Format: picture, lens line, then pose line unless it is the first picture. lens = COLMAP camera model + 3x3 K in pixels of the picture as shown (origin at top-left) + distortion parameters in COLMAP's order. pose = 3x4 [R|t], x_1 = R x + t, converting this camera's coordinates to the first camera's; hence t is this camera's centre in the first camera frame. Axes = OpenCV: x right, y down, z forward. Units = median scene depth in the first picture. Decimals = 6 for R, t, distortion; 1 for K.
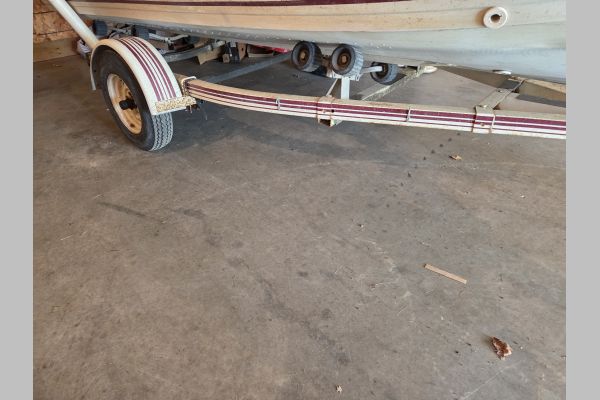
lens RADIAL K [[353.2, 0, 300.4], [0, 353.2, 197.0], [0, 0, 1]] dist [0.027135, -0.002840]
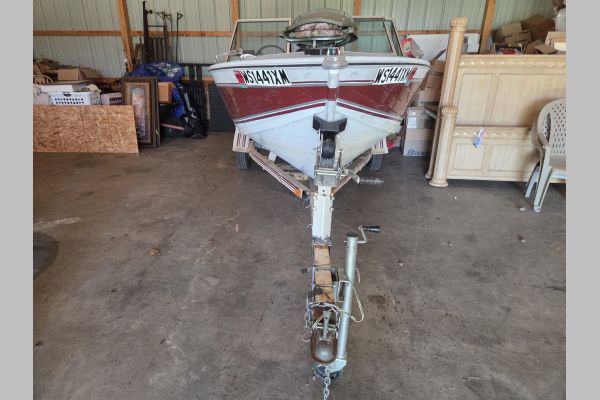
lens RADIAL K [[353.2, 0, 300.4], [0, 353.2, 197.0], [0, 0, 1]] dist [0.027135, -0.002840]
pose [[0.663549, 0.302764, -0.684132, 1.631830], [-0.460467, 0.886001, -0.054512, -0.022336], [0.589637, 0.351192, 0.727318, -0.393295]]
